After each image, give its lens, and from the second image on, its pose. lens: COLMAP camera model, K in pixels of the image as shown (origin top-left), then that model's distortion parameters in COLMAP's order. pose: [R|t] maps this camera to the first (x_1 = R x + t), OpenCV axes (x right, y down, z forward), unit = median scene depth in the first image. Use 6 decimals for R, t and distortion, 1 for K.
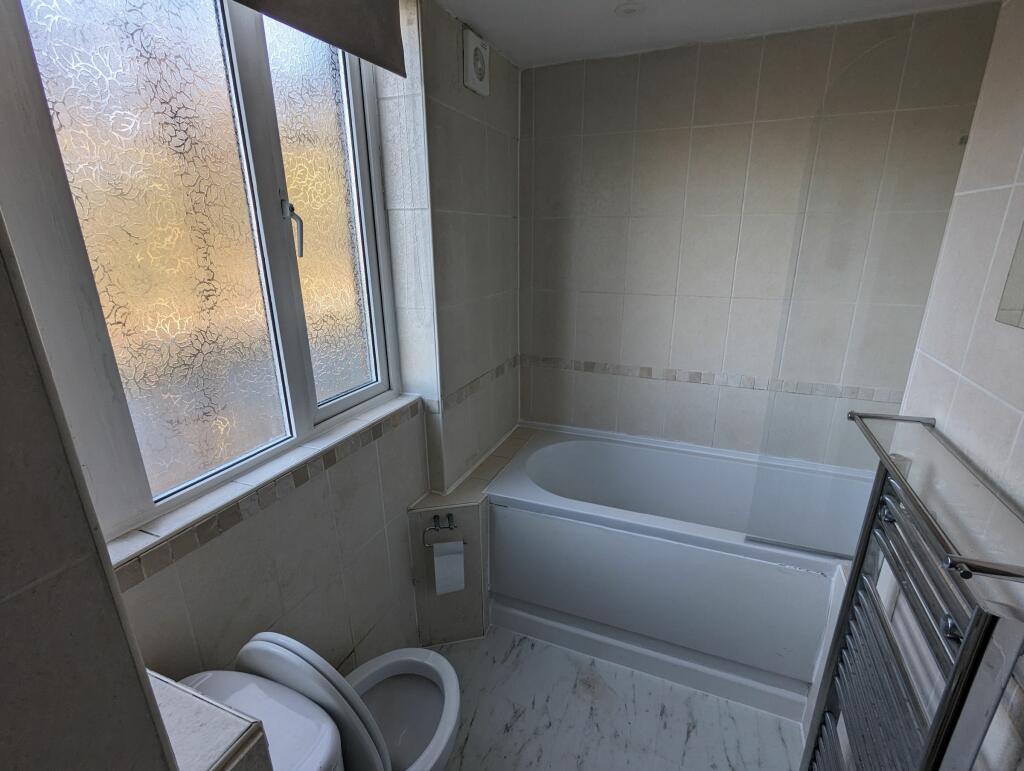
lens RADIAL K [[486.0, 0, 509.1], [0, 486.0, 388.3], [0, 0, 1]] dist [-0.001325, 0.000856]
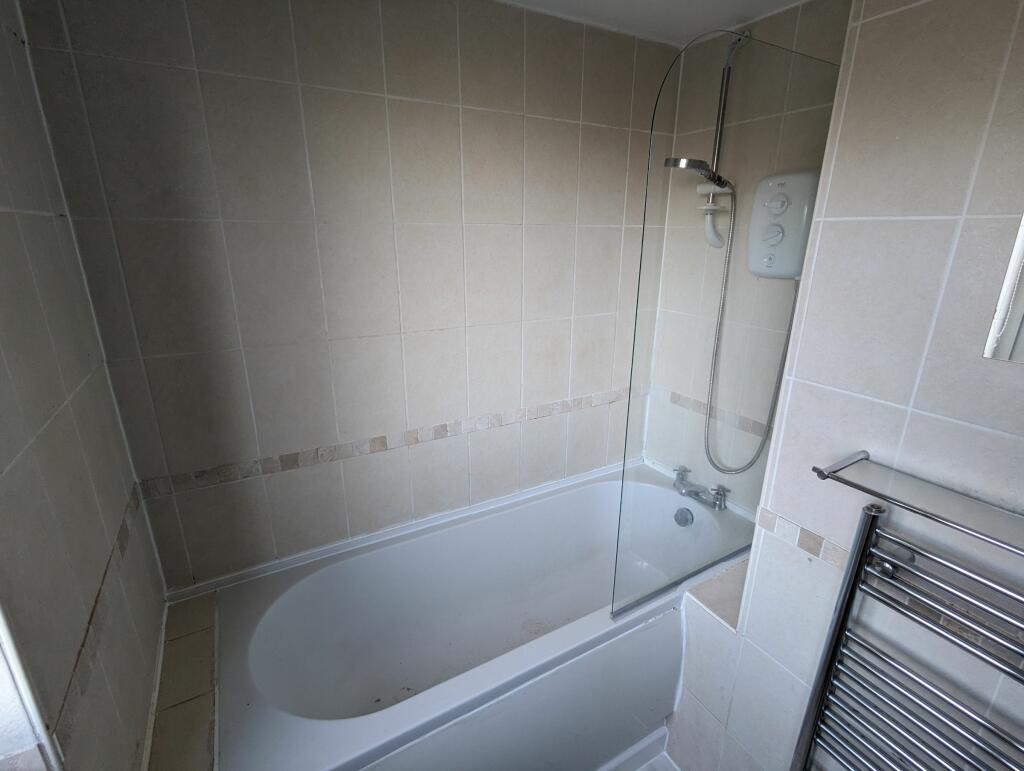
lens RADIAL K [[486.0, 0, 514.0], [0, 486.0, 389.1], [0, 0, 1]] dist [-0.001325, 0.000856]
pose [[0.610237, -0.235183, 0.756505, -0.113820], [0.232238, 0.966073, 0.112999, -0.143753], [-0.757414, 0.106734, 0.644152, 0.388204]]
